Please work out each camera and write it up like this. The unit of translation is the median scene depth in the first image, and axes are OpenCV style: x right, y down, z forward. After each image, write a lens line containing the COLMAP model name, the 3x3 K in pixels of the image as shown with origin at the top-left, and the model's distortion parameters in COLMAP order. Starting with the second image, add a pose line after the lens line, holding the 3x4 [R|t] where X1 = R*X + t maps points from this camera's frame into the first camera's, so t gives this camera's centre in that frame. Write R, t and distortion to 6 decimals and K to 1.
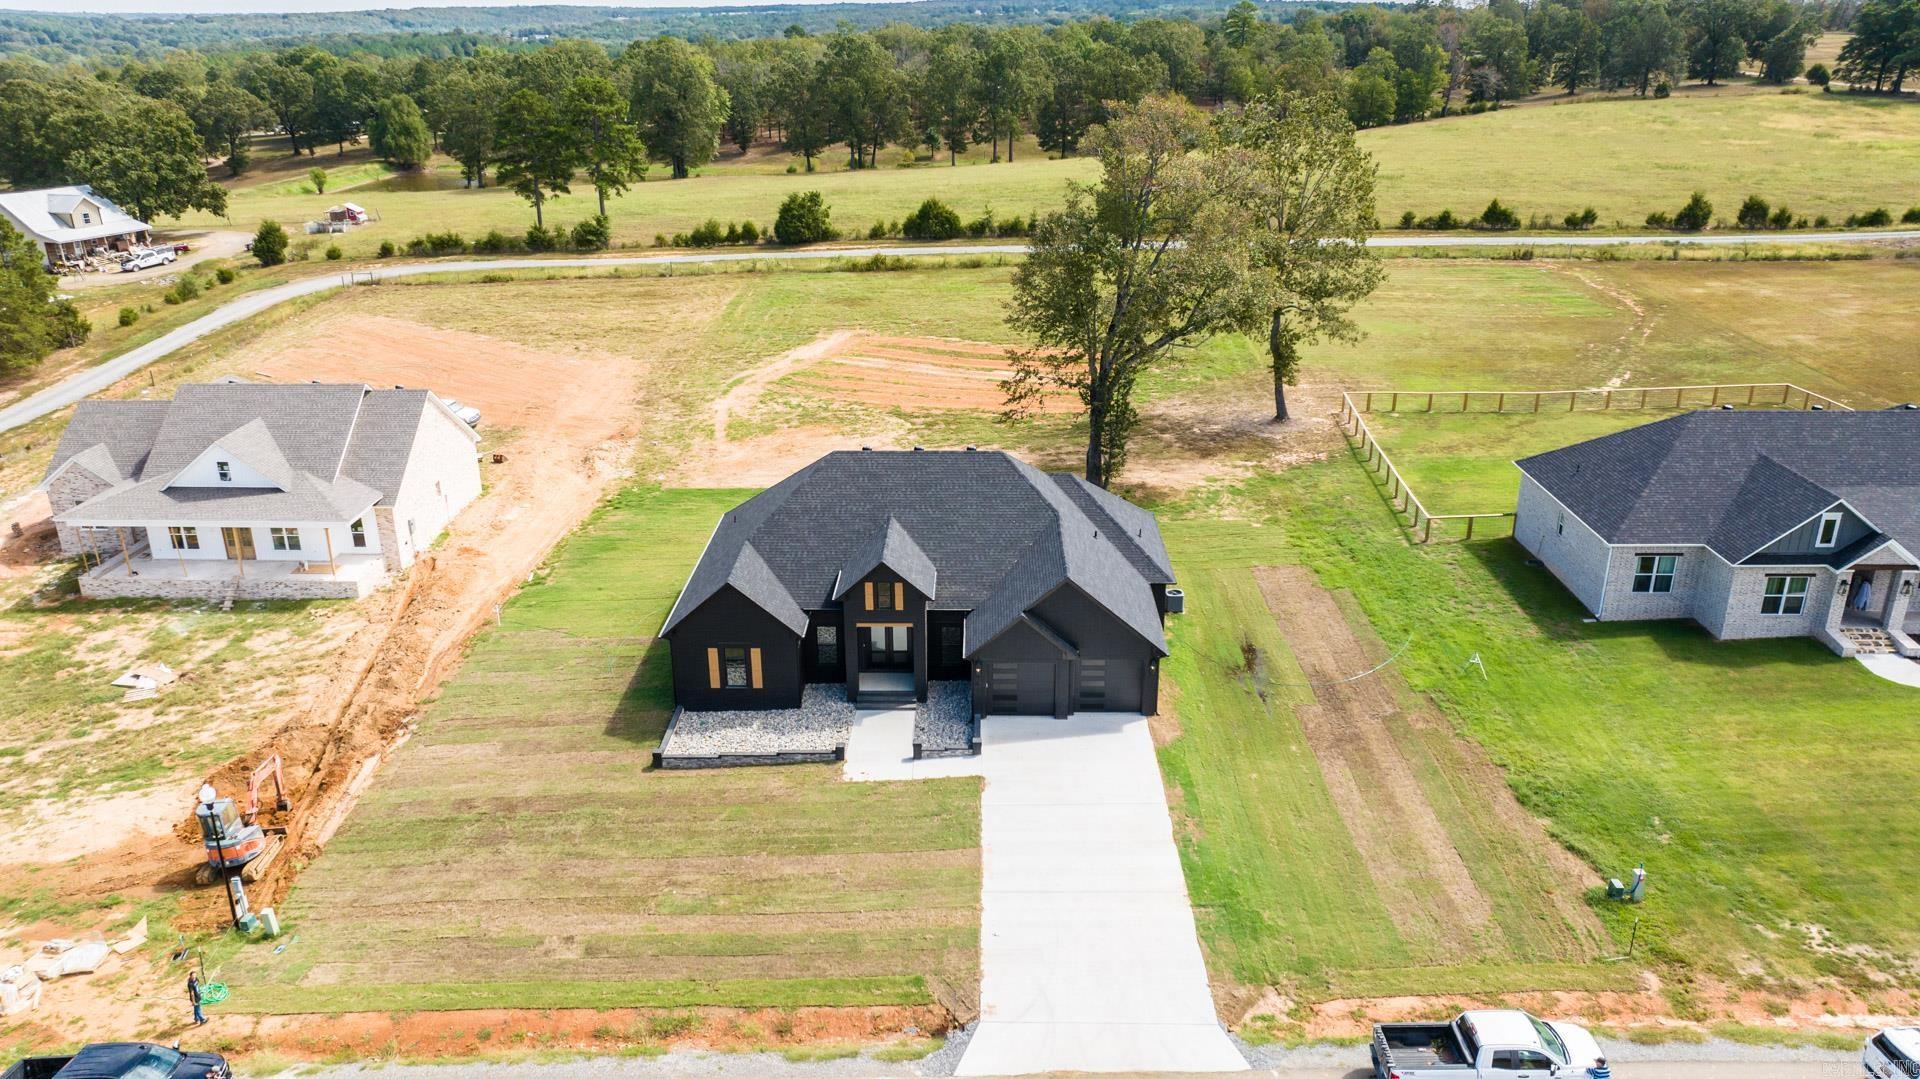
lens RADIAL K [[1445.6, 0, 964.2], [0, 1445.6, 550.9], [0, 0, 1]] dist [-0.015137, 0.003859]
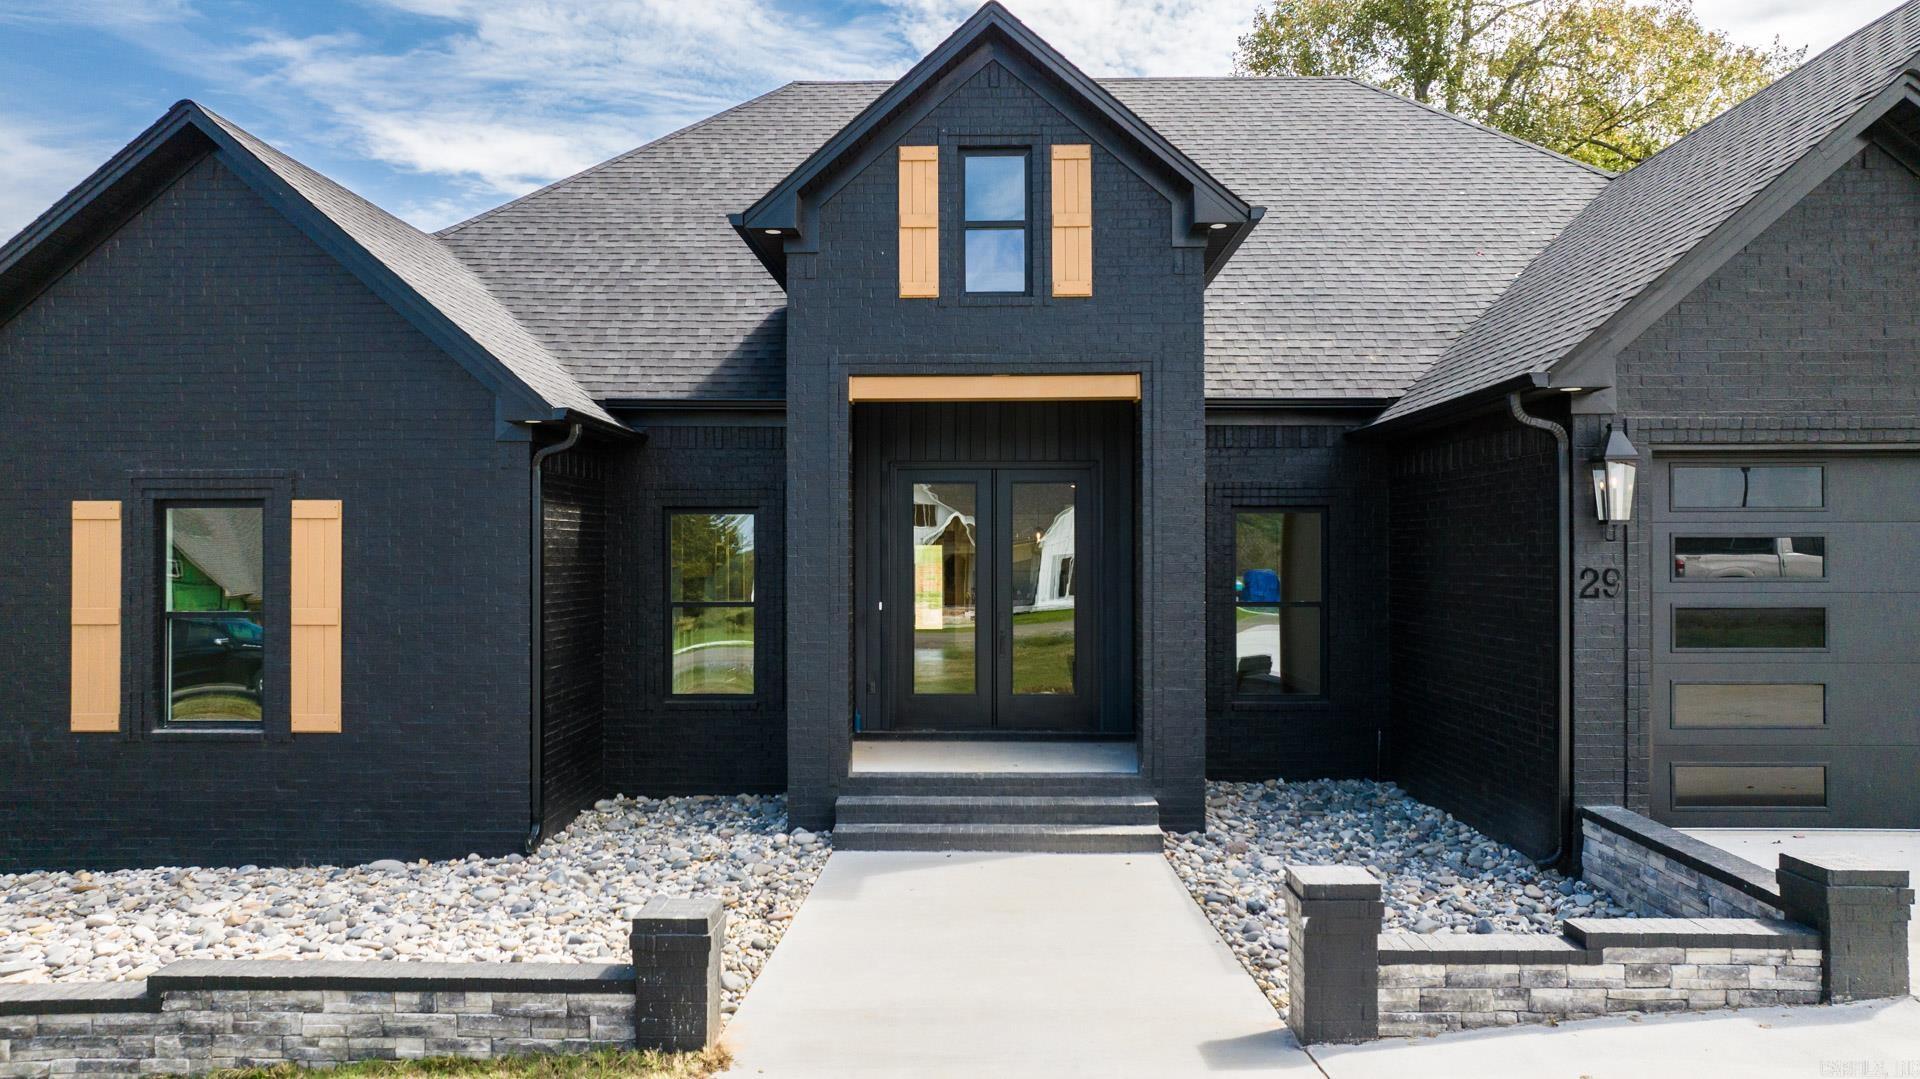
lens RADIAL K [[1445.6, 0, 927.1], [0, 1445.6, 563.0], [0, 0, 1]] dist [-0.015137, 0.003859]
pose [[0.999936, 0.010746, -0.003511, -0.062684], [-0.011300, 0.940768, -0.338862, 0.138803], [-0.000339, 0.338880, 0.940829, 0.823118]]
